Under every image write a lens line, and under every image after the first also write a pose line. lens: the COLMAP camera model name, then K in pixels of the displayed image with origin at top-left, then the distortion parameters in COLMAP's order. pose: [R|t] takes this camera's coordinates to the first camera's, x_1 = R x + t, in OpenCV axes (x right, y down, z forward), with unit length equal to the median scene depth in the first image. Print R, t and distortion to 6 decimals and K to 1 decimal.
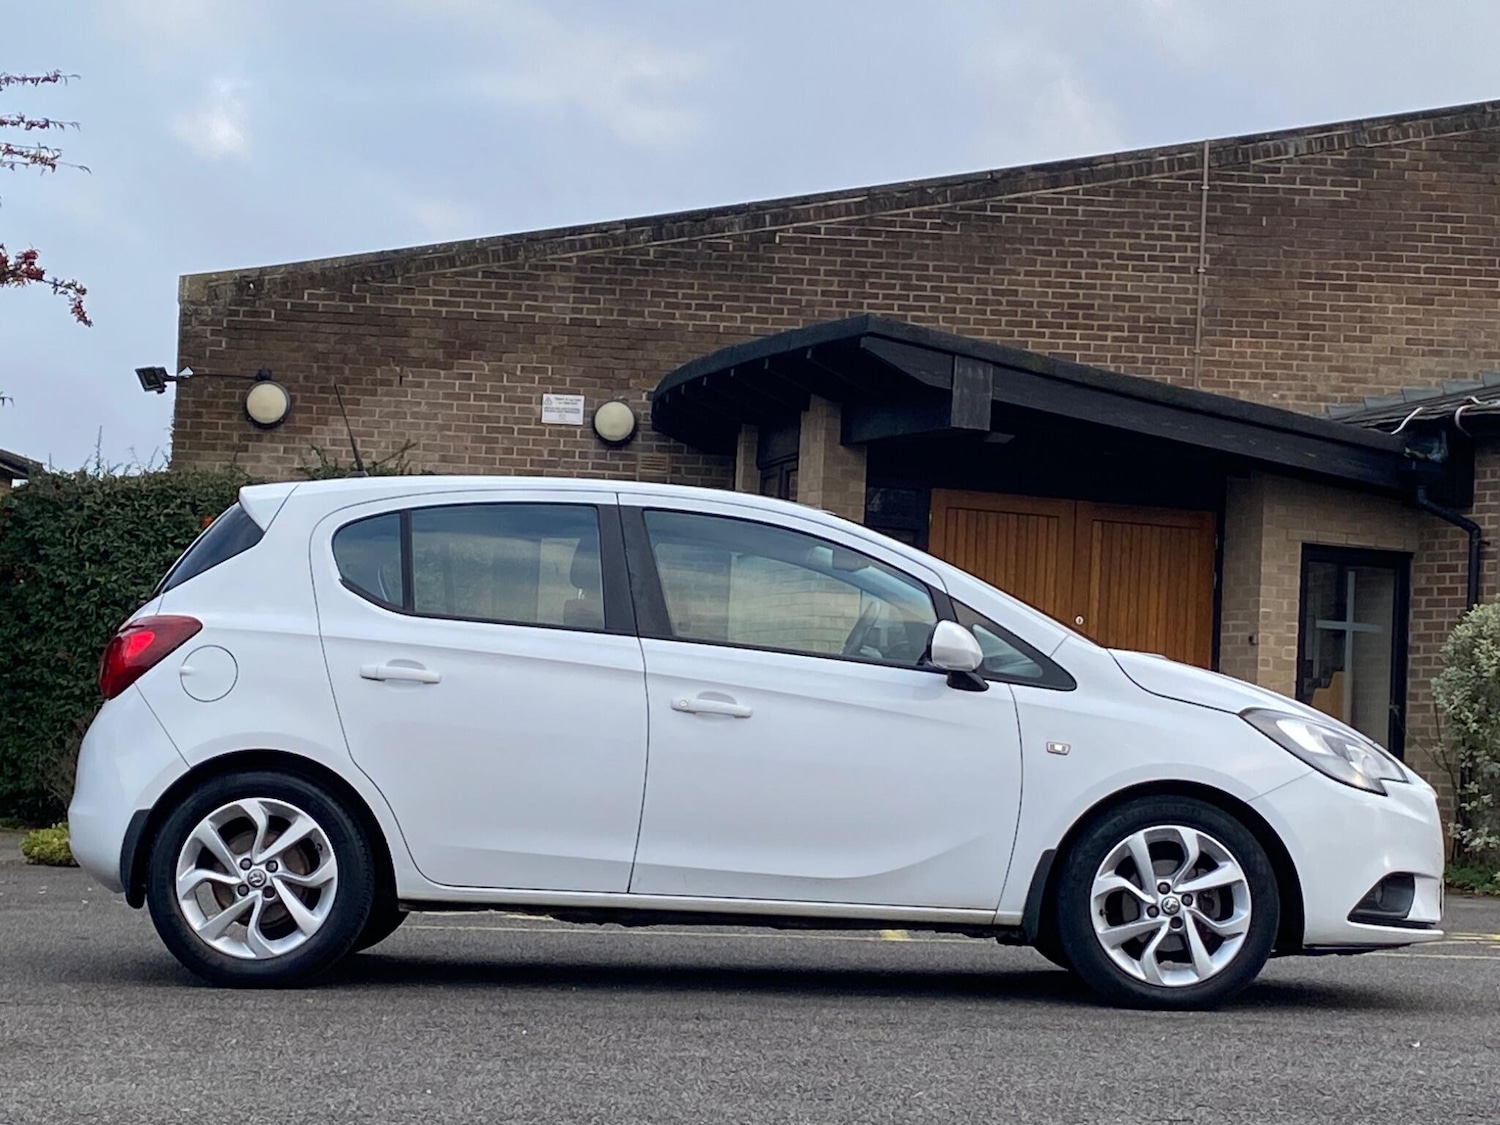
lens RADIAL K [[3531.8, 0, 717.4], [0, 3531.8, 546.9], [0, 0, 1]] dist [0.194239, 0.000000]
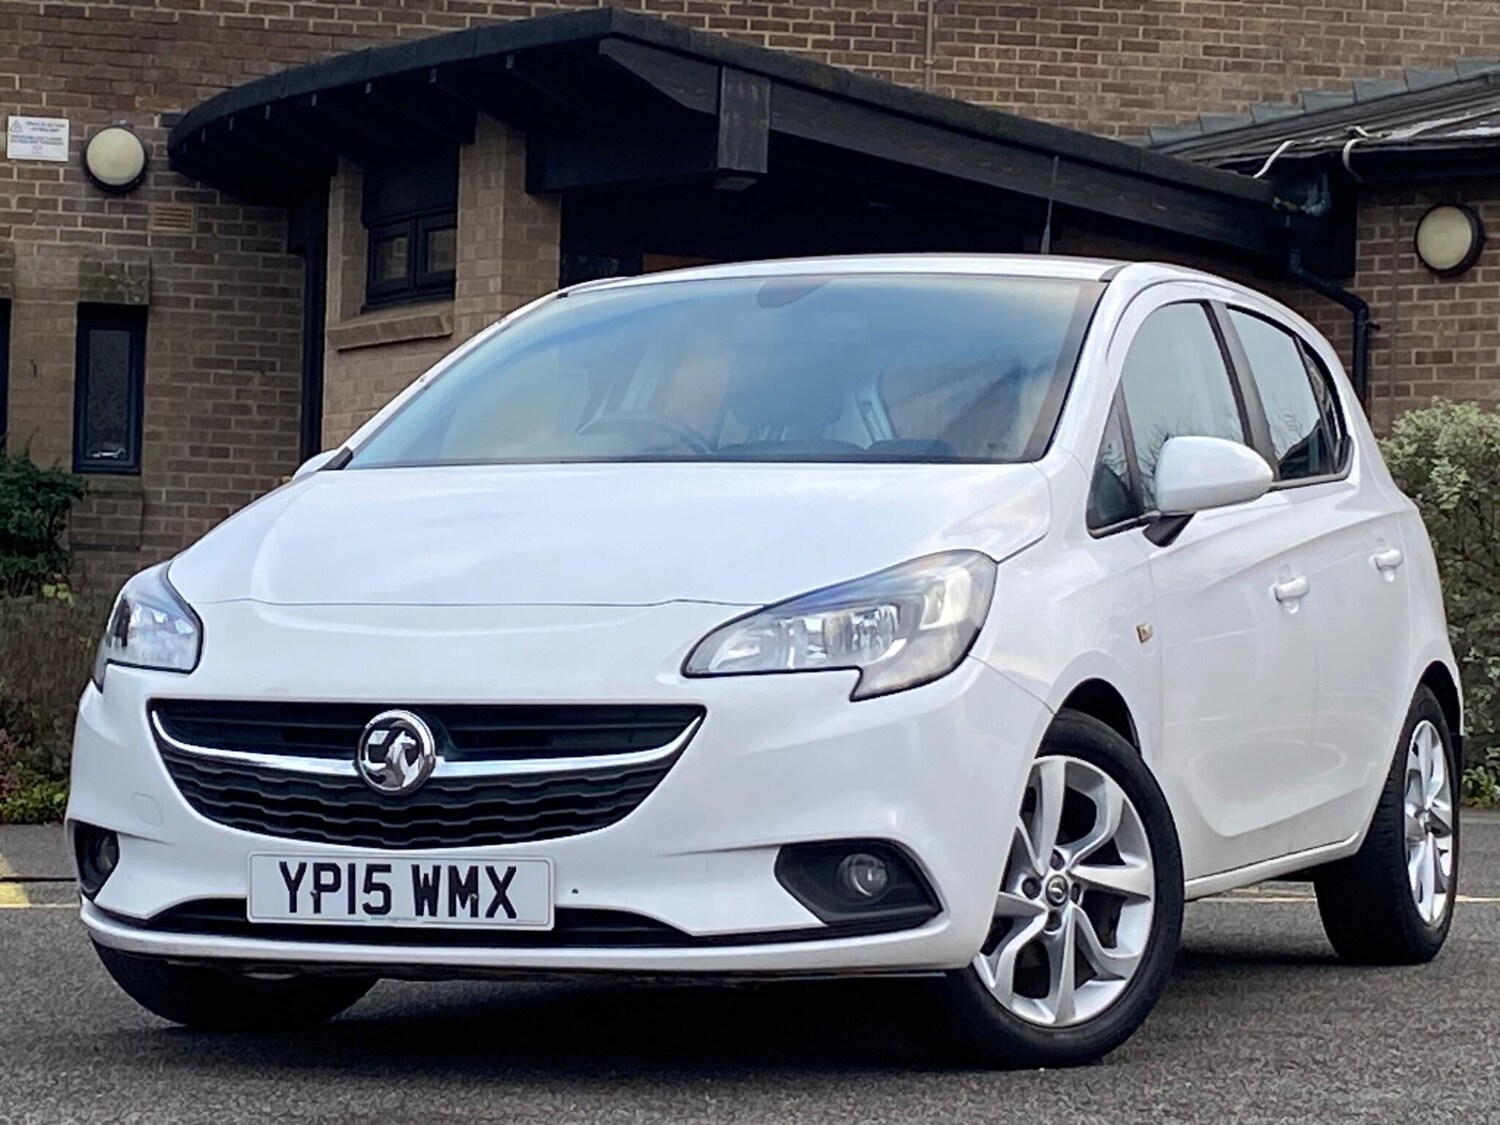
lens RADIAL K [[4722.8, 0, 699.8], [0, 4722.8, 558.1], [0, 0, 1]] dist [0.196808, 0.000000]
pose [[0.978062, -0.016039, 0.207696, -0.111554], [0.005647, 0.998706, 0.050534, -0.003293], [-0.208238, -0.048252, 0.976887, 0.063134]]
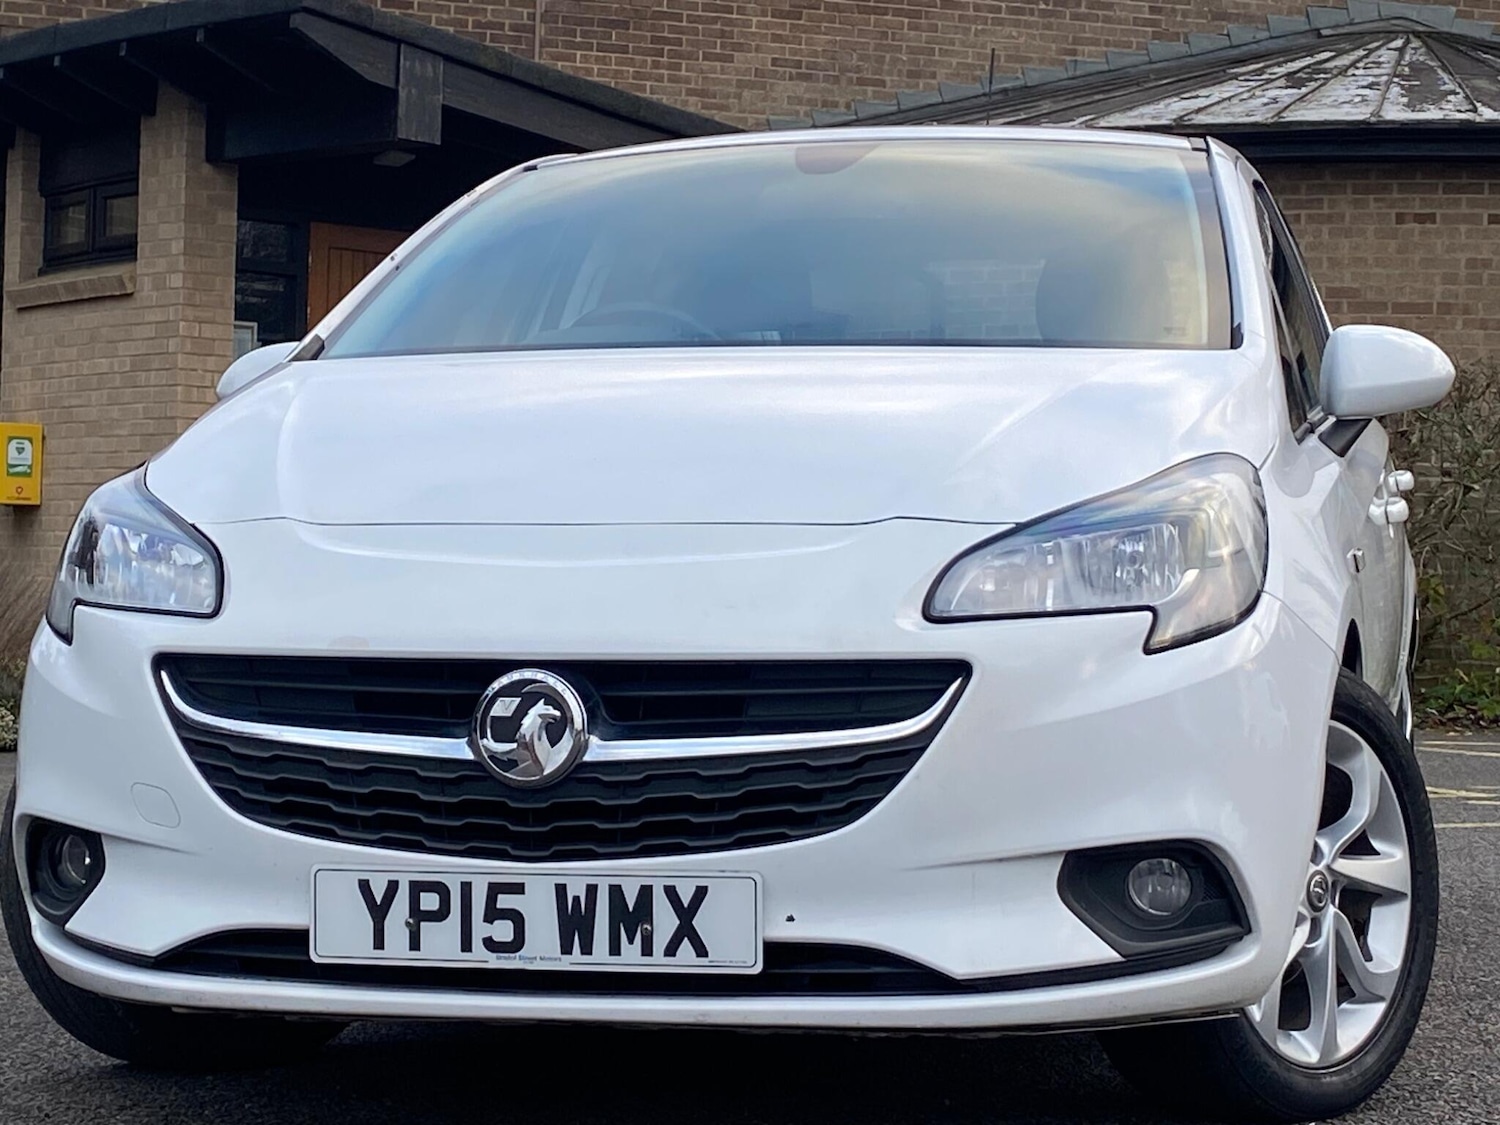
lens RADIAL K [[3531.8, 0, 720.4], [0, 3531.8, 540.8], [0, 0, 1]] dist [0.194239, 0.000000]
pose [[0.934522, -0.018671, 0.355416, -0.117896], [-0.002252, 0.998293, 0.058364, 0.006539], [-0.355899, -0.055343, 0.932884, 0.213175]]
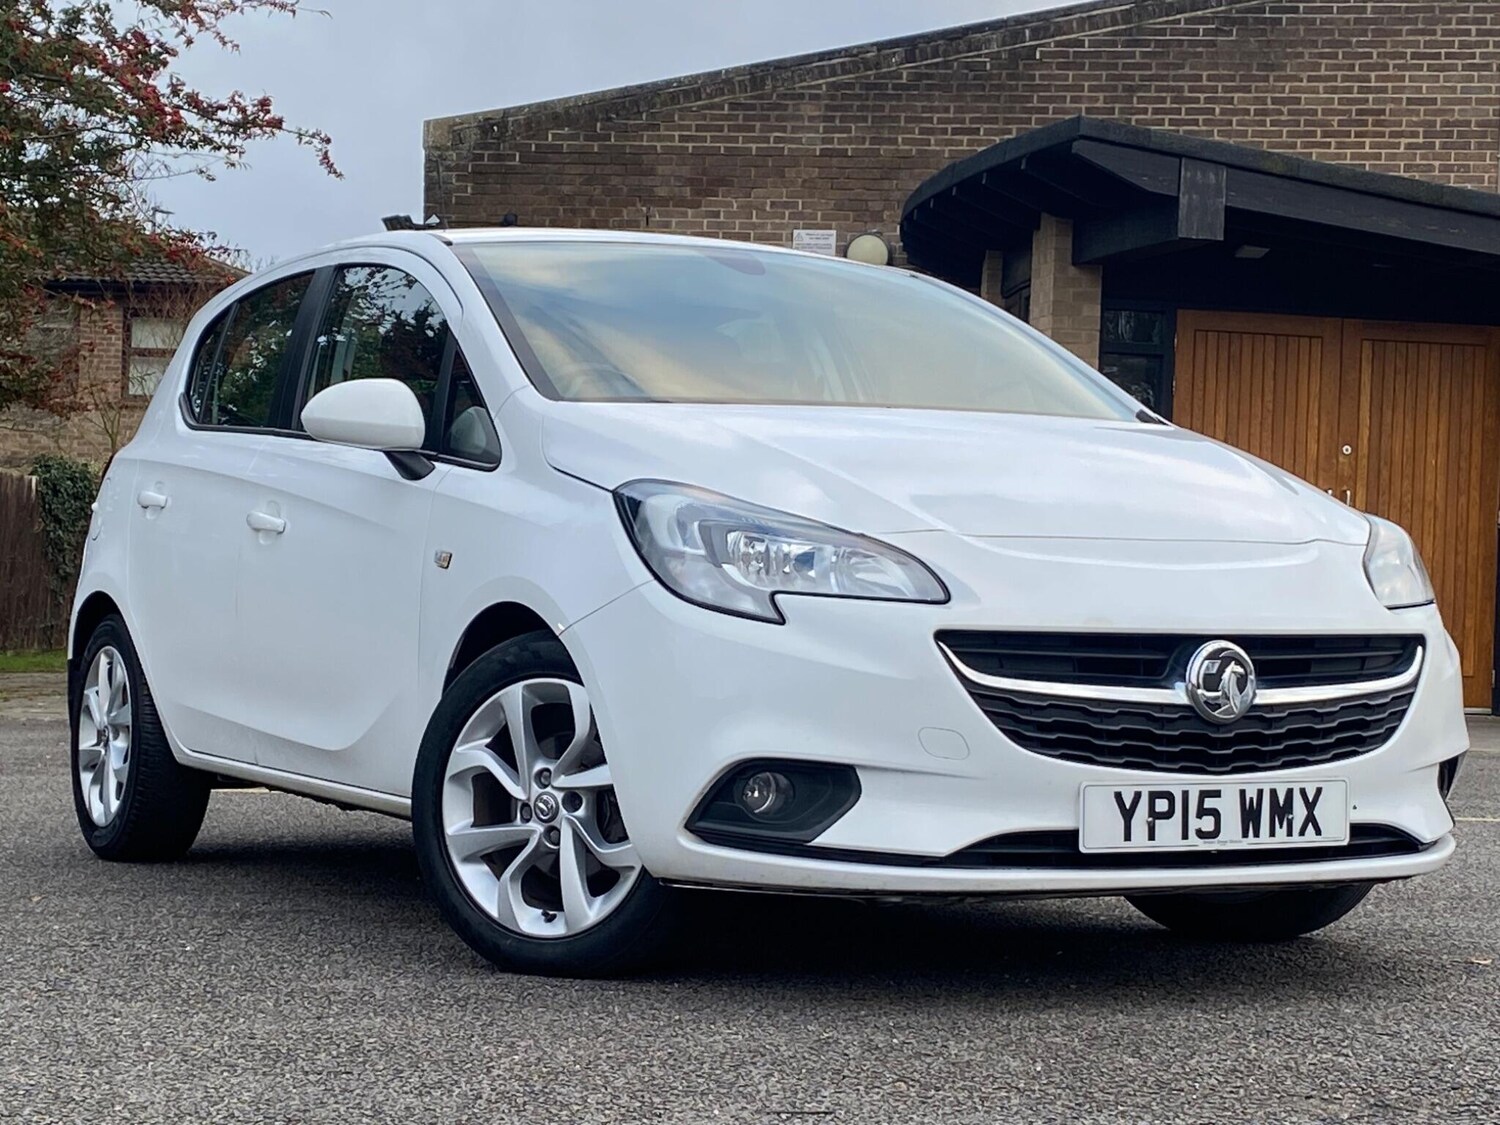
lens RADIAL K [[3213.2, 0, 703.1], [0, 3213.2, 552.9], [0, 0, 1]] dist [0.177708, 0.000000]
pose [[0.987627, -0.017682, -0.155823, 0.060732], [0.023939, 0.998977, 0.038373, 0.010004], [0.154985, -0.041628, 0.987039, 0.134047]]
